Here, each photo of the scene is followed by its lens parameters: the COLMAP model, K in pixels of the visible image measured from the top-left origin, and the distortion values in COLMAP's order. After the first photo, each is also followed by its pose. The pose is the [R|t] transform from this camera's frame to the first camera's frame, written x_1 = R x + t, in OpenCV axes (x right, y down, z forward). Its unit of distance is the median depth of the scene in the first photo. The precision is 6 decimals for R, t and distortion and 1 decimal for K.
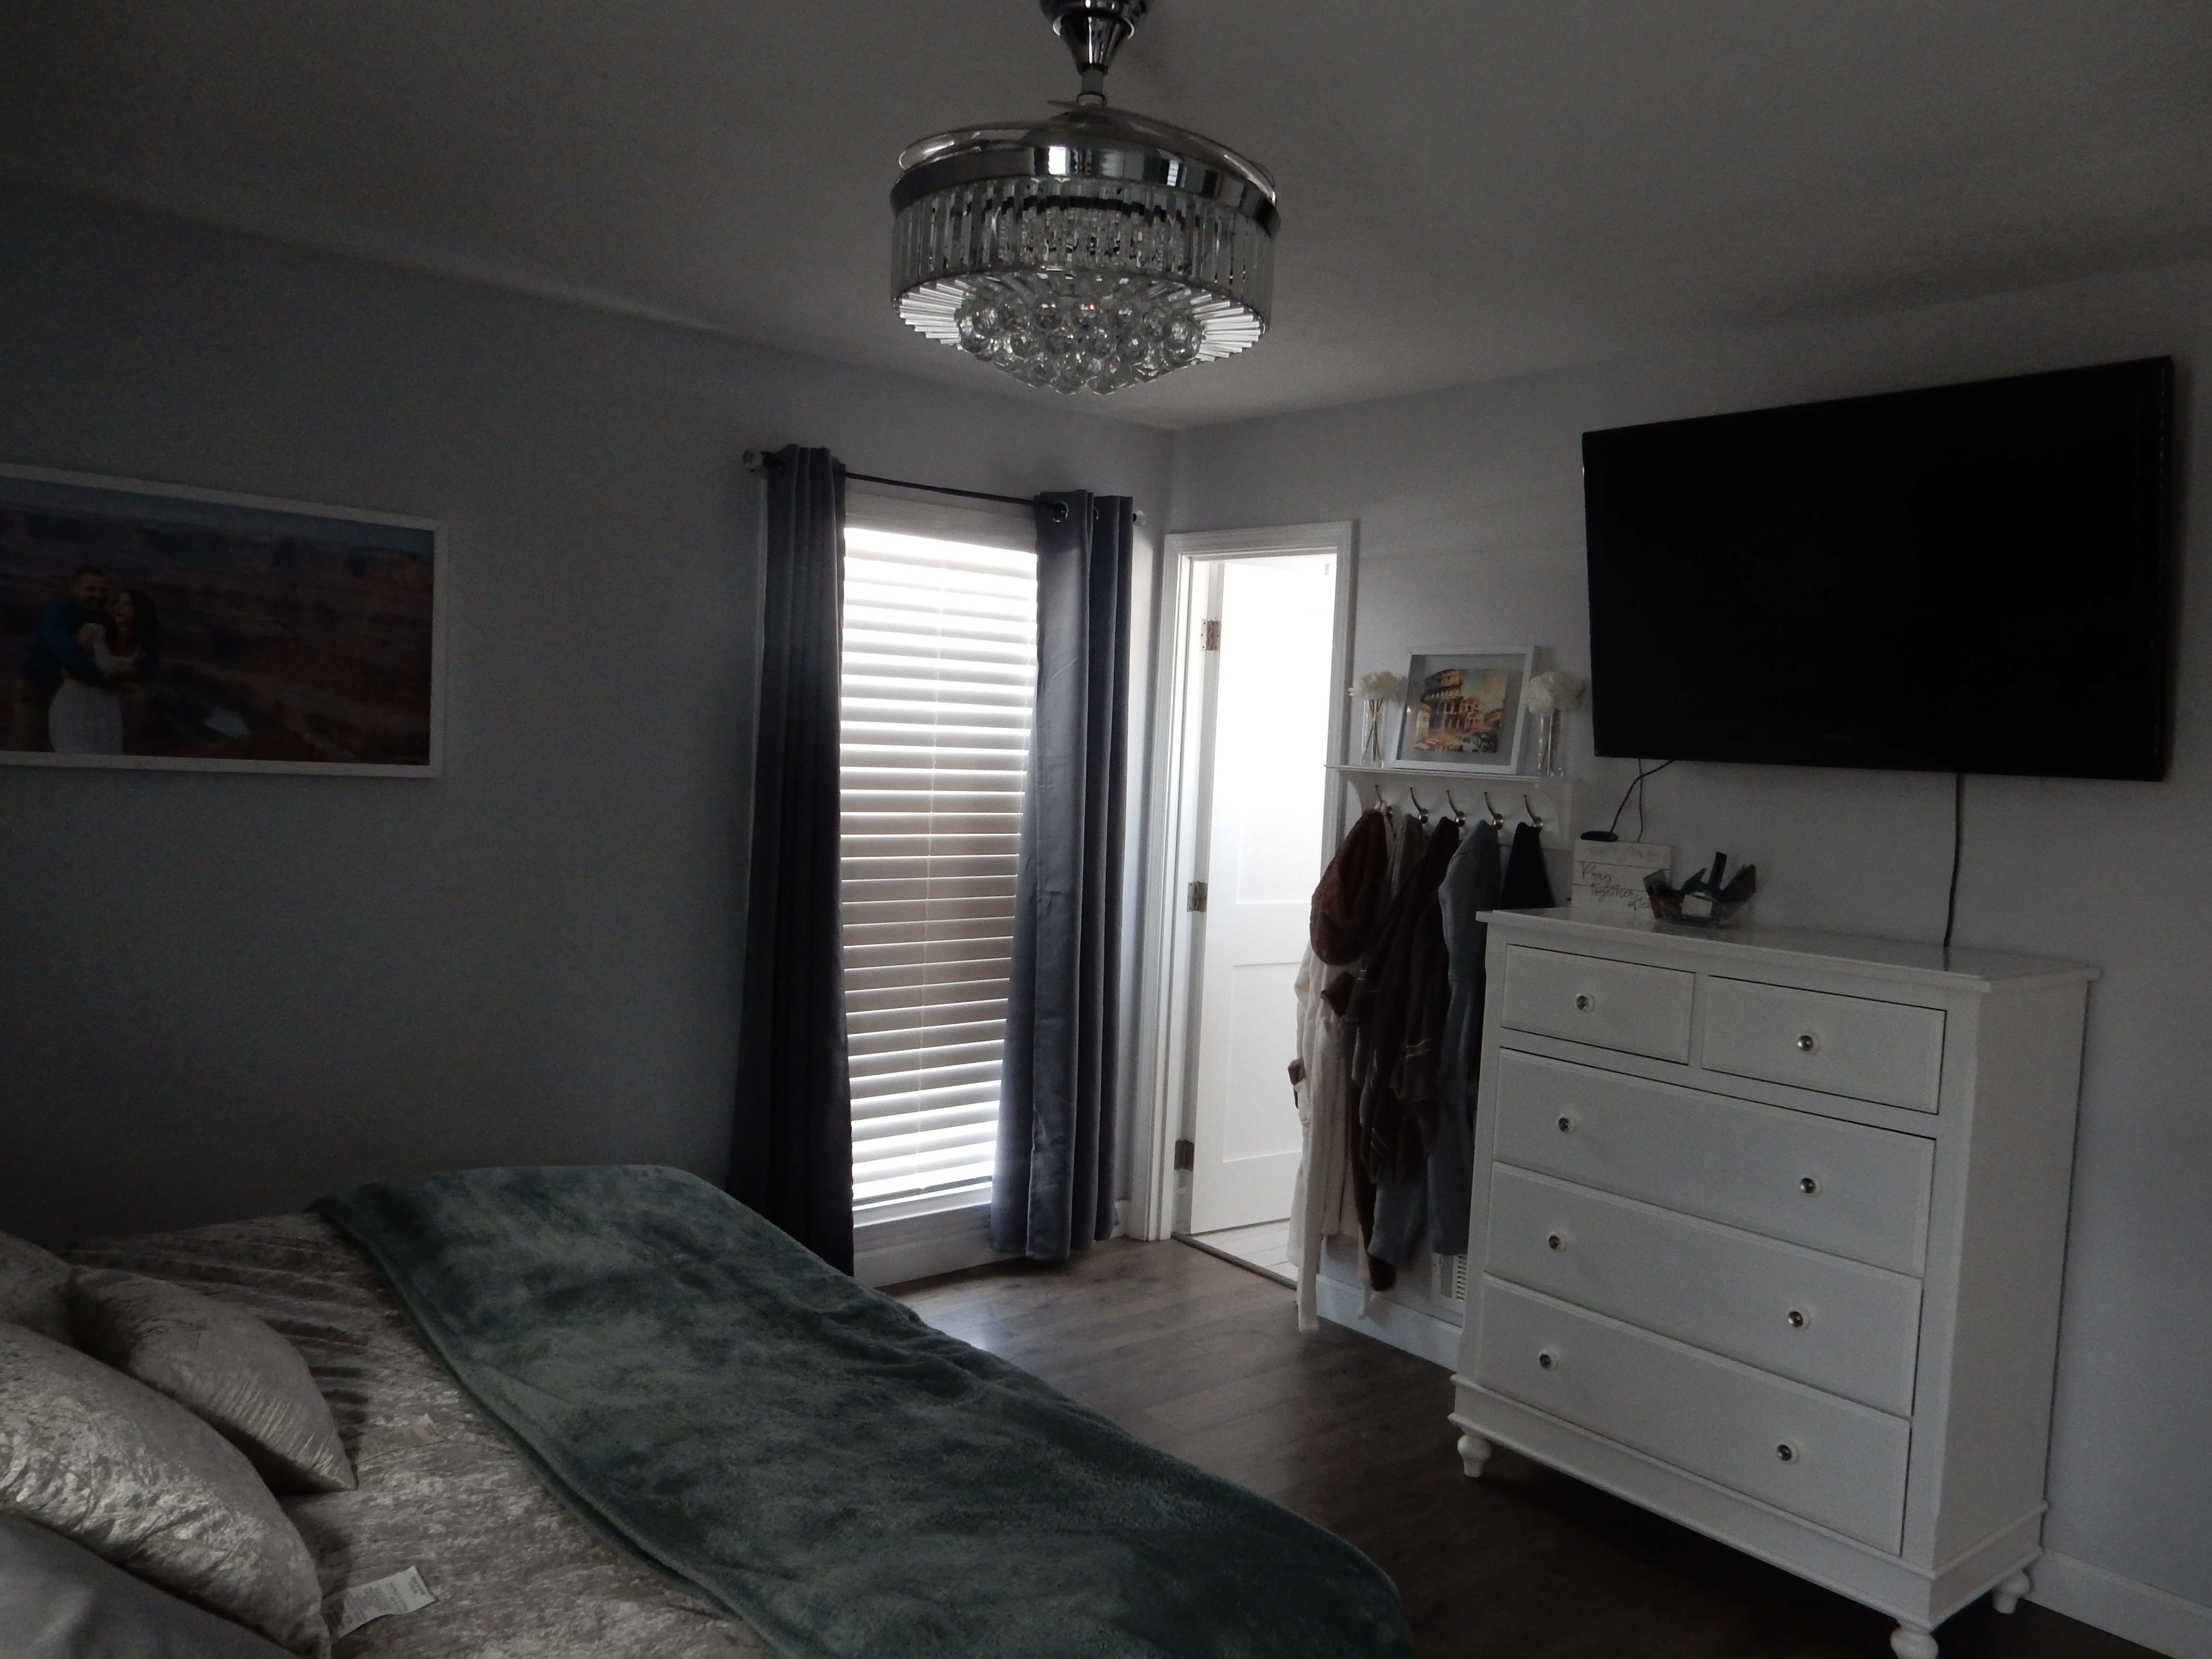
lens RADIAL K [[1644.5, 0, 1112.5], [0, 1644.5, 822.3], [0, 0, 1]] dist [0.011907, -0.004450]
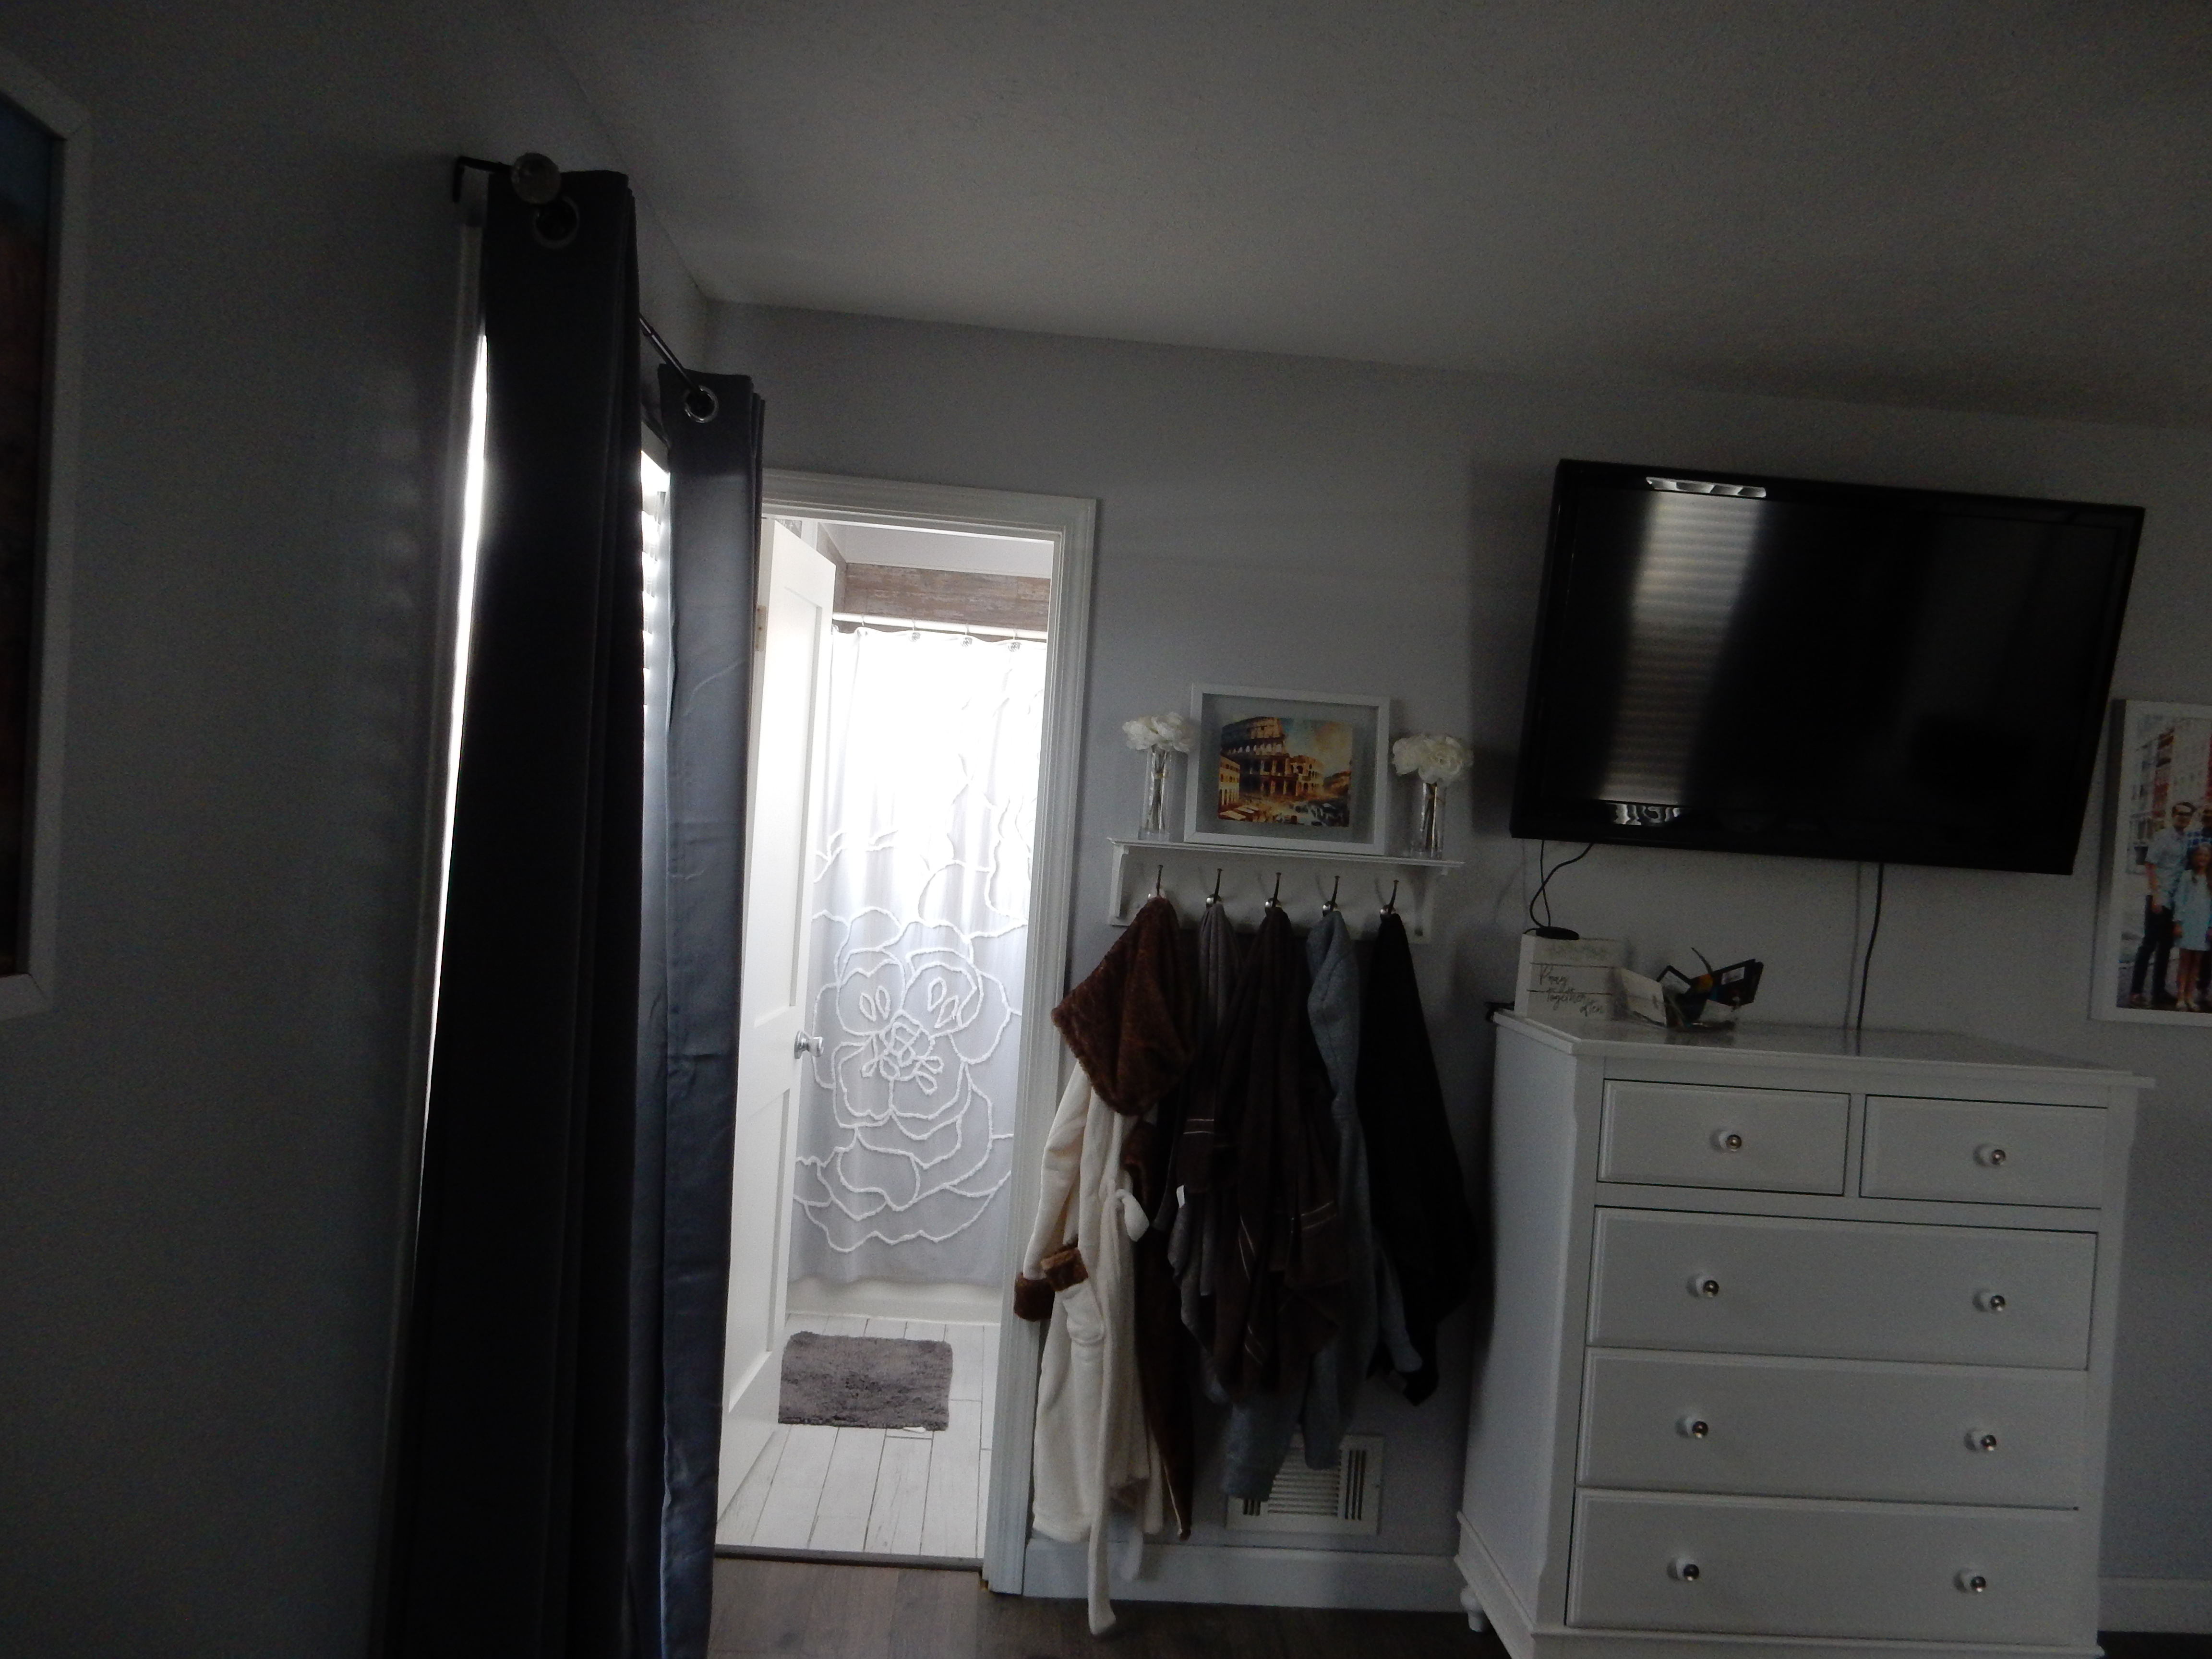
lens RADIAL K [[1644.5, 0, 1115.5], [0, 1644.5, 852.8], [0, 0, 1]] dist [0.011907, -0.004450]
pose [[0.600386, -0.026720, 0.799264, -0.466244], [0.003992, 0.999529, 0.030417, -0.053491], [-0.799700, -0.015071, 0.600210, 0.597281]]
